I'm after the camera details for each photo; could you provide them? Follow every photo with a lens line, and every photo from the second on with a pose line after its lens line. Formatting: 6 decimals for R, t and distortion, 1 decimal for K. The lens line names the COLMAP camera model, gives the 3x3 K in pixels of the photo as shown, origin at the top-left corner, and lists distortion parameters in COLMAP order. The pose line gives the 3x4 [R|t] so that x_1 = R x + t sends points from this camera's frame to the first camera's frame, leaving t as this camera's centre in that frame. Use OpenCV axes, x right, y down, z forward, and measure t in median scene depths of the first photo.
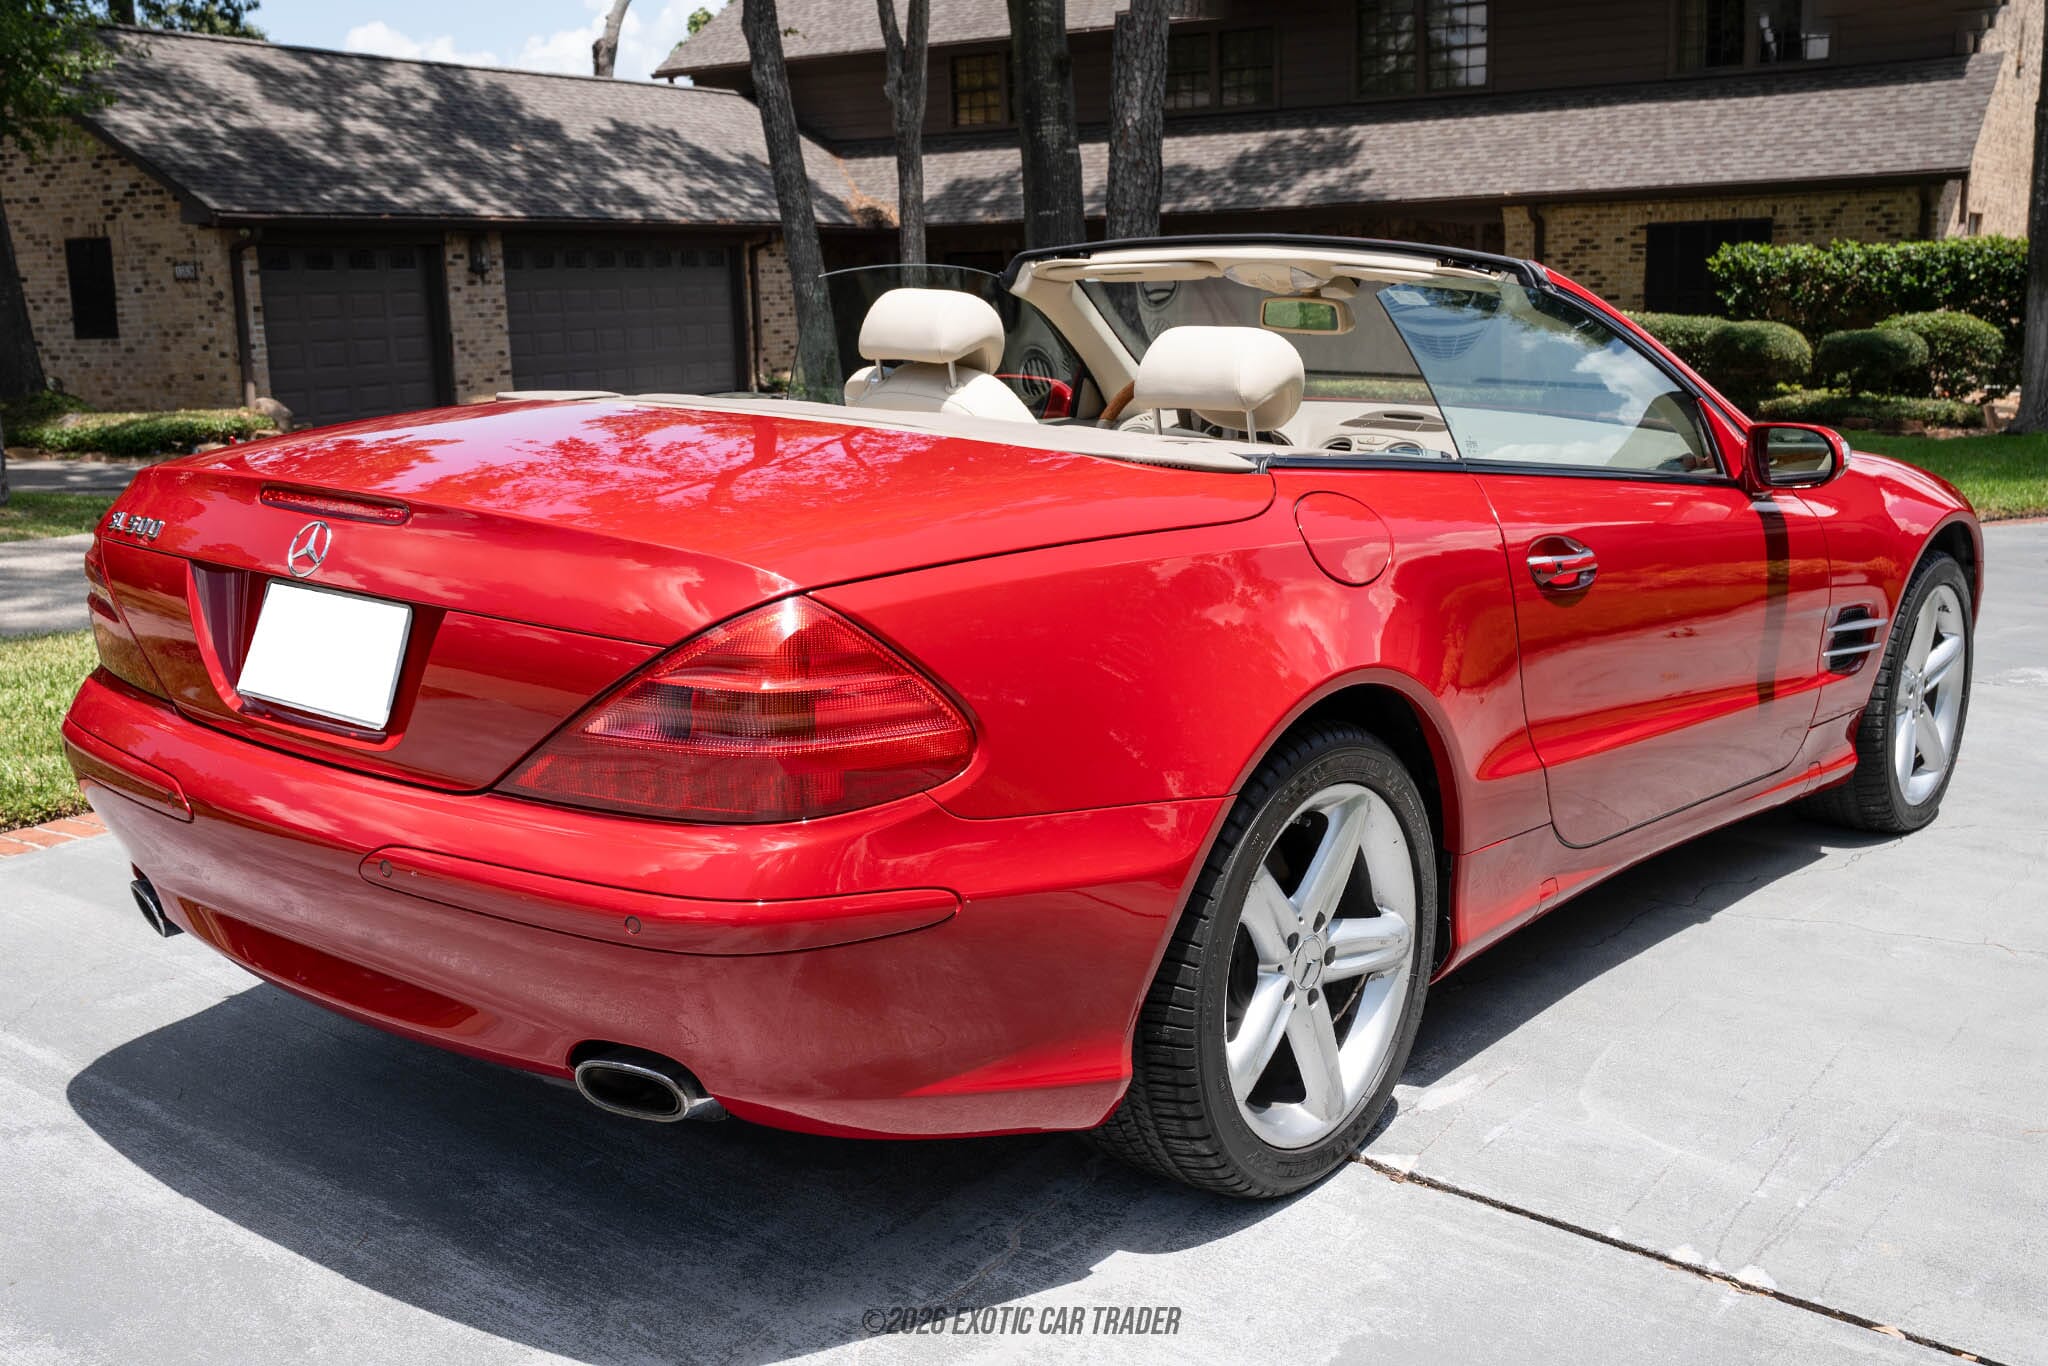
lens RADIAL K [[2119.7, 0, 1065.8], [0, 2119.7, 686.6], [0, 0, 1]] dist [-0.007464, 0.136288]
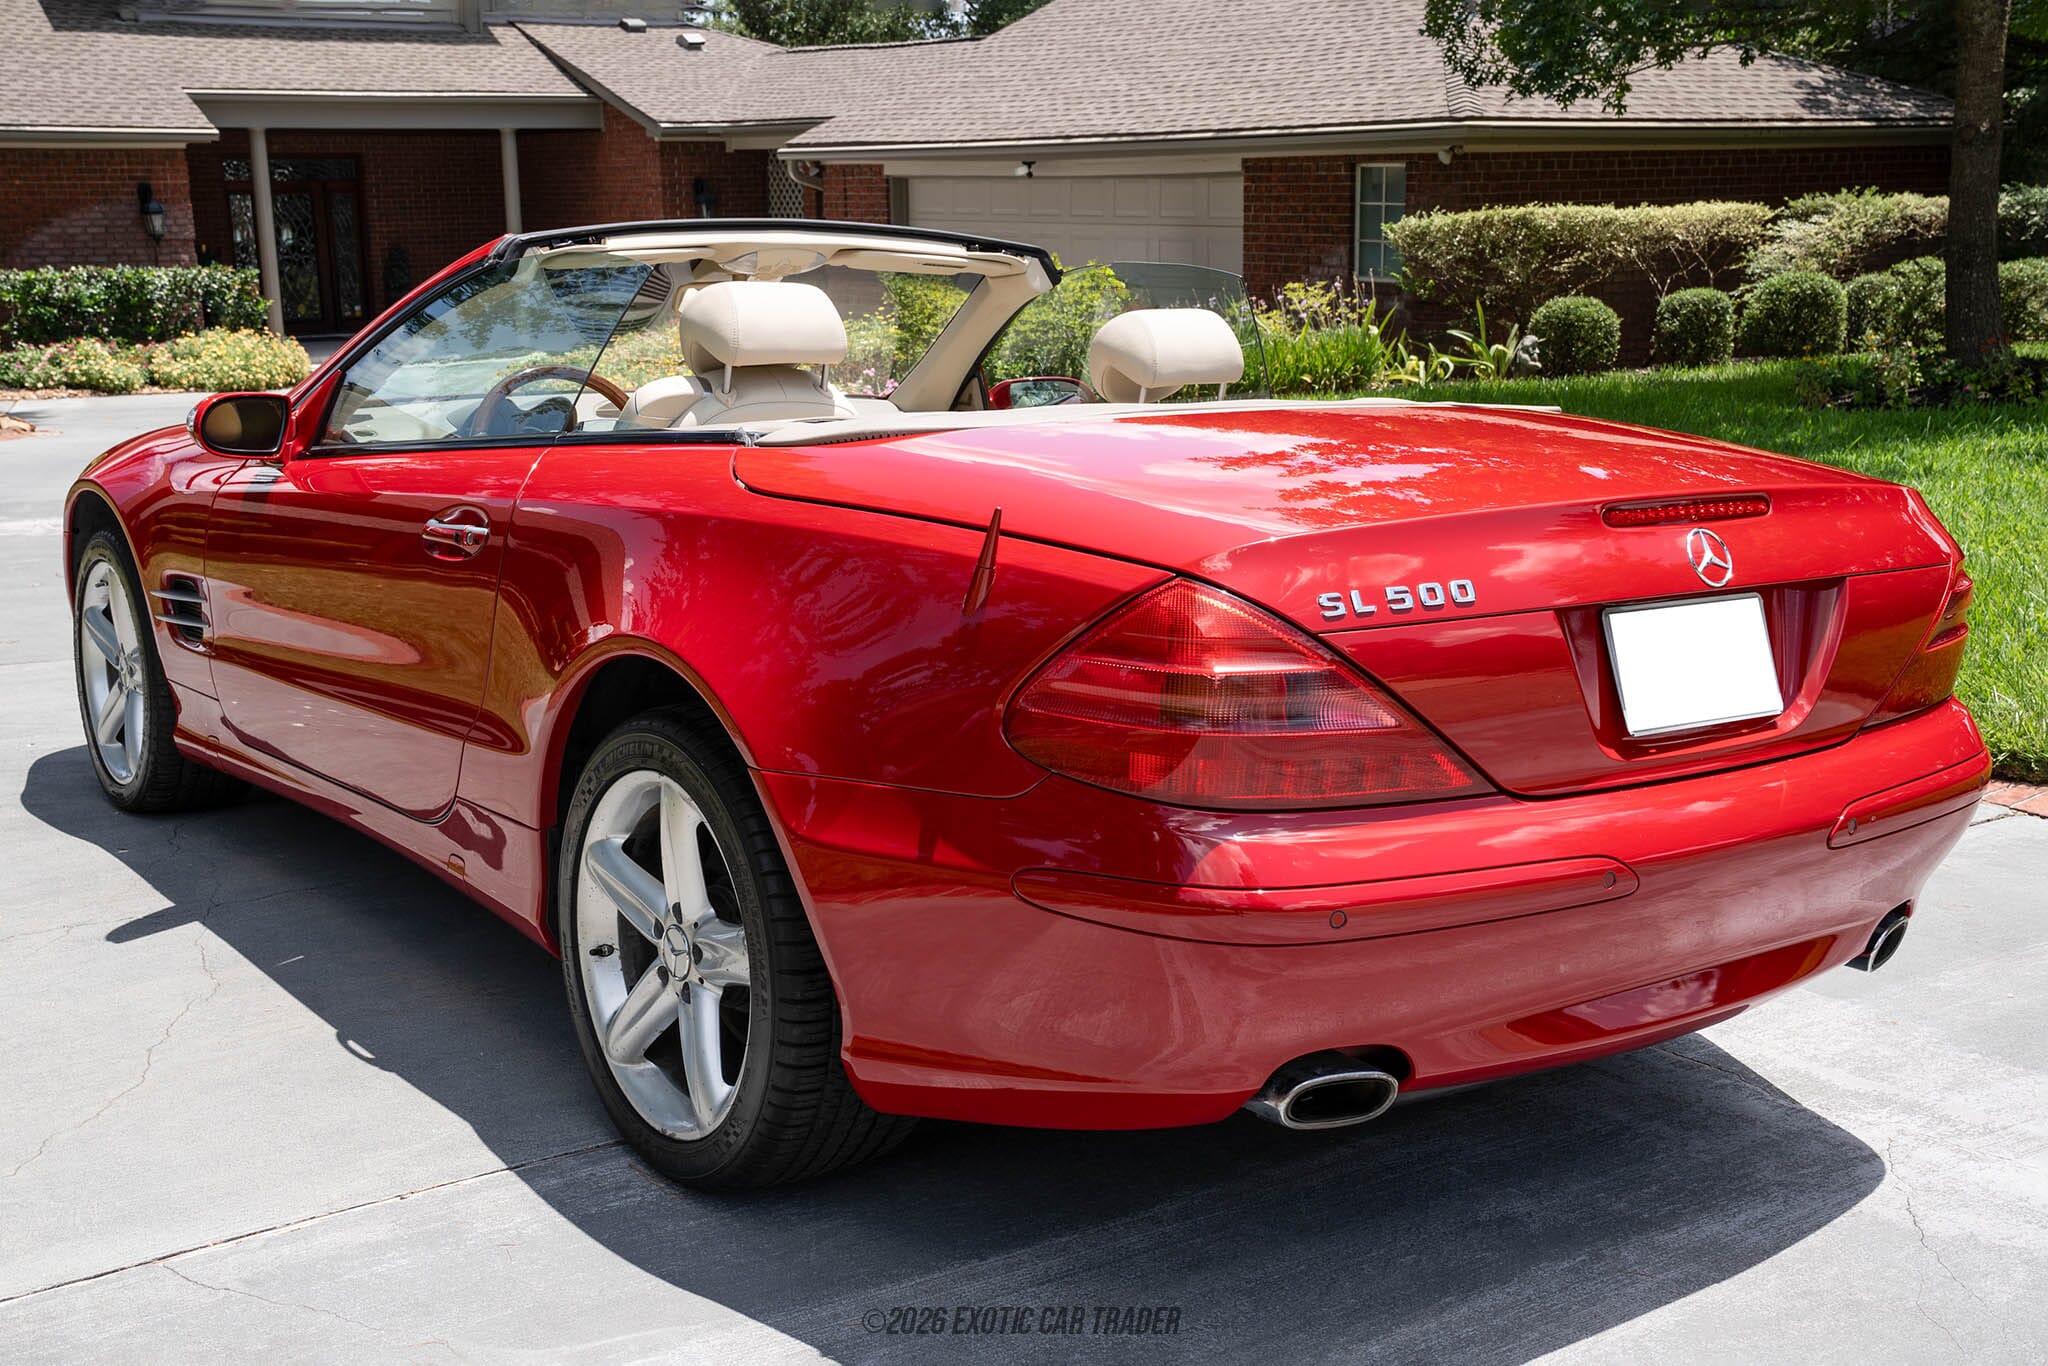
lens RADIAL K [[2119.7, 0, 1065.8], [0, 2119.7, 686.6], [0, 0, 1]] dist [-0.007464, 0.136288]
pose [[0.281847, -0.196892, 0.939040, -0.119023], [0.186428, 0.971303, 0.147702, -0.017805], [-0.941173, 0.133434, 0.310465, 0.086481]]
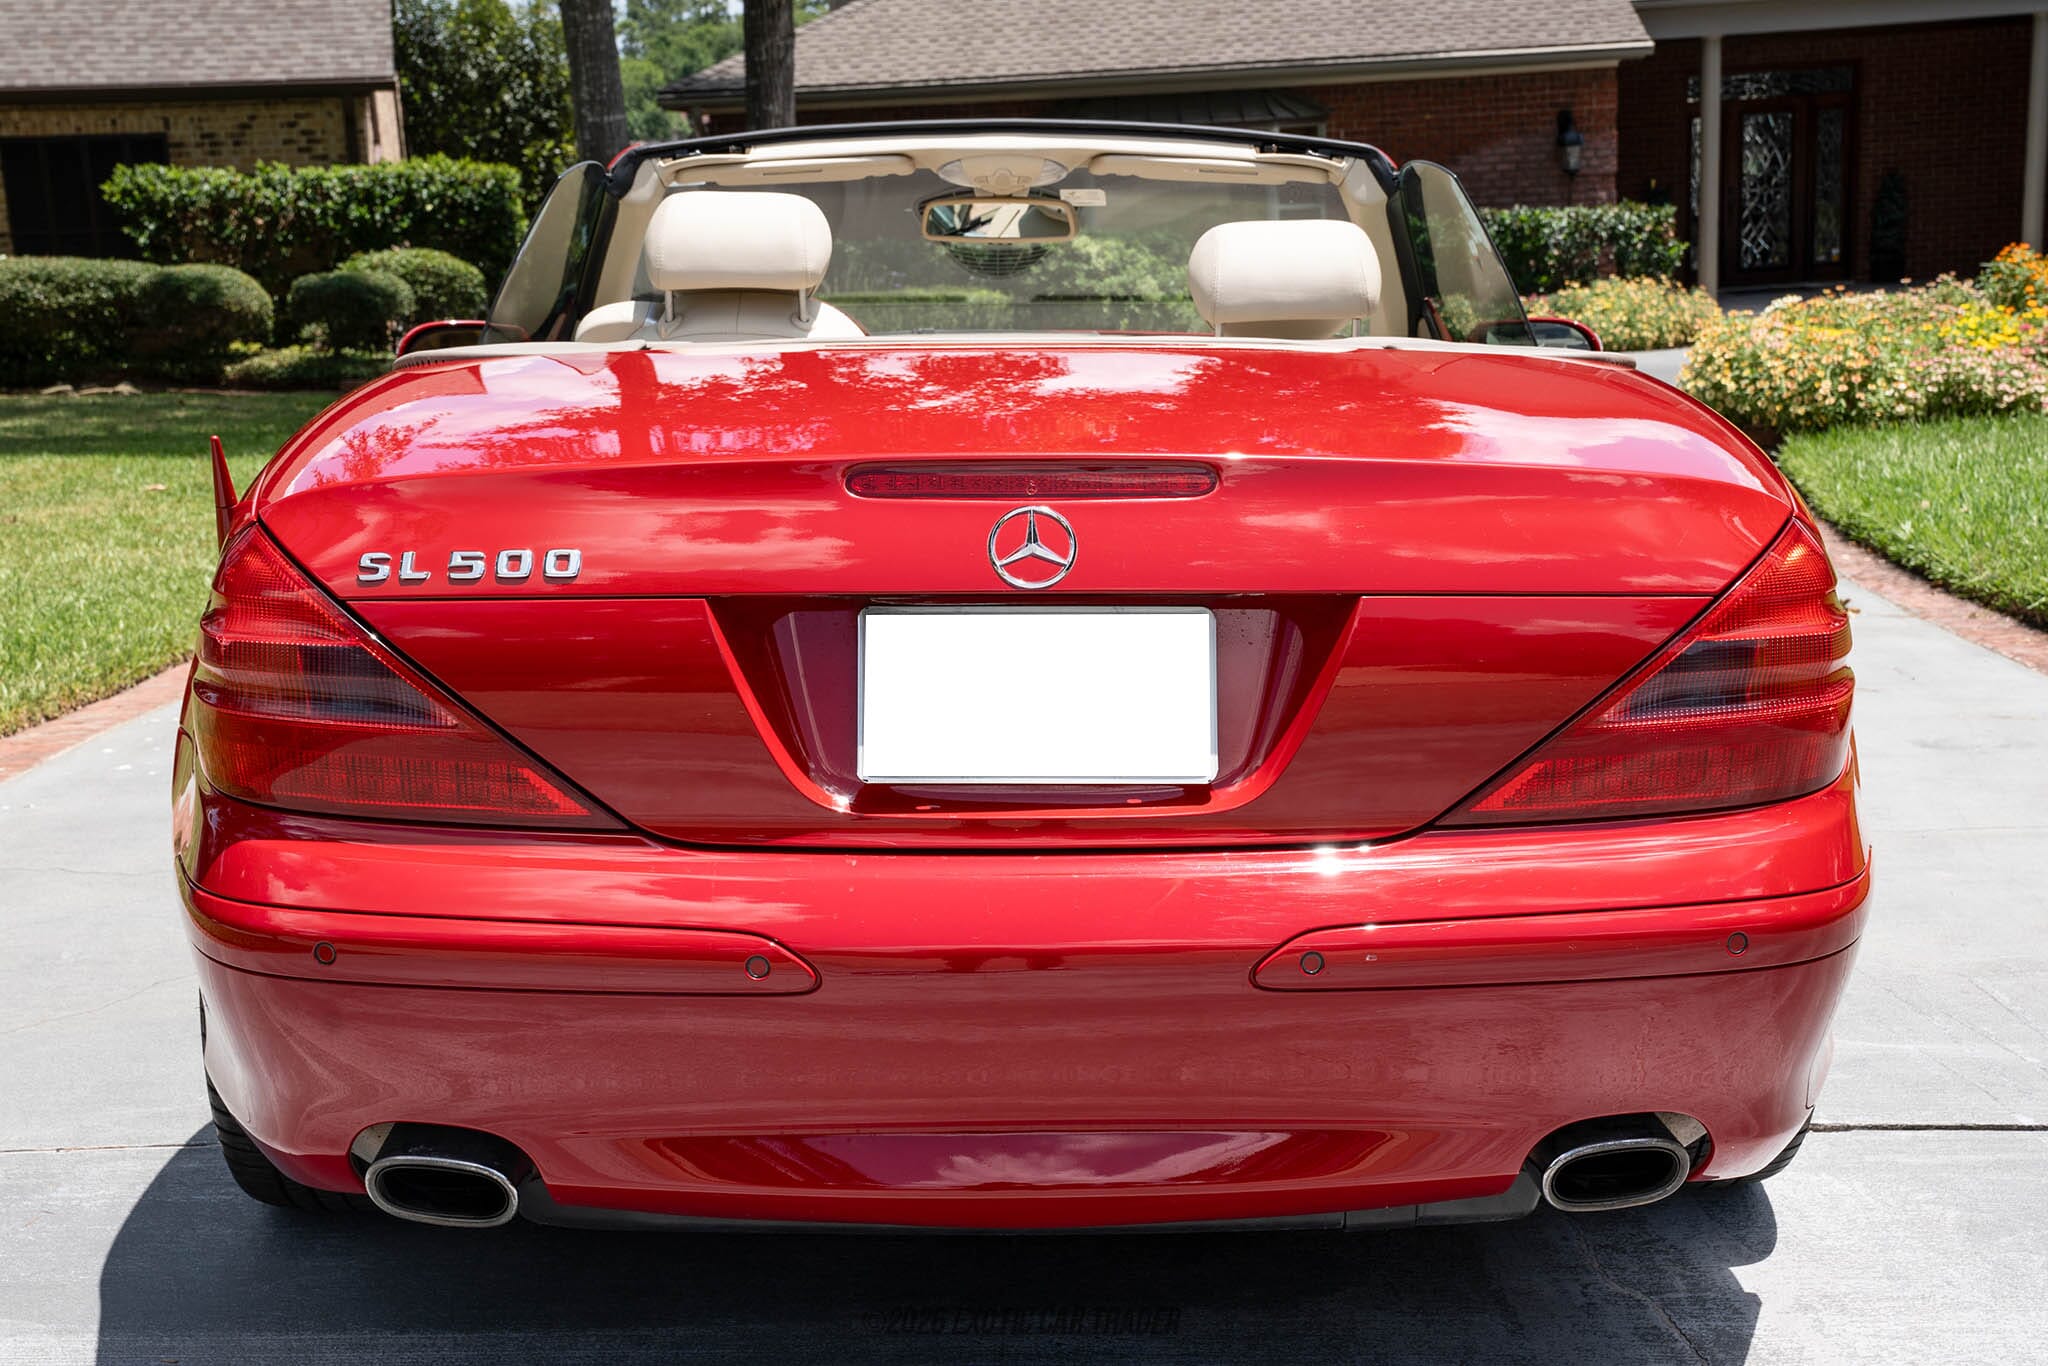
lens RADIAL K [[2636.0, 0, 1123.8], [0, 2636.0, 679.6], [0, 0, 1]] dist [0.134622, 0.020985]
pose [[0.748510, -0.136525, 0.648917, -0.079826], [0.149156, 0.988164, 0.035850, -0.004458], [-0.646130, 0.069956, 0.760014, 0.030688]]
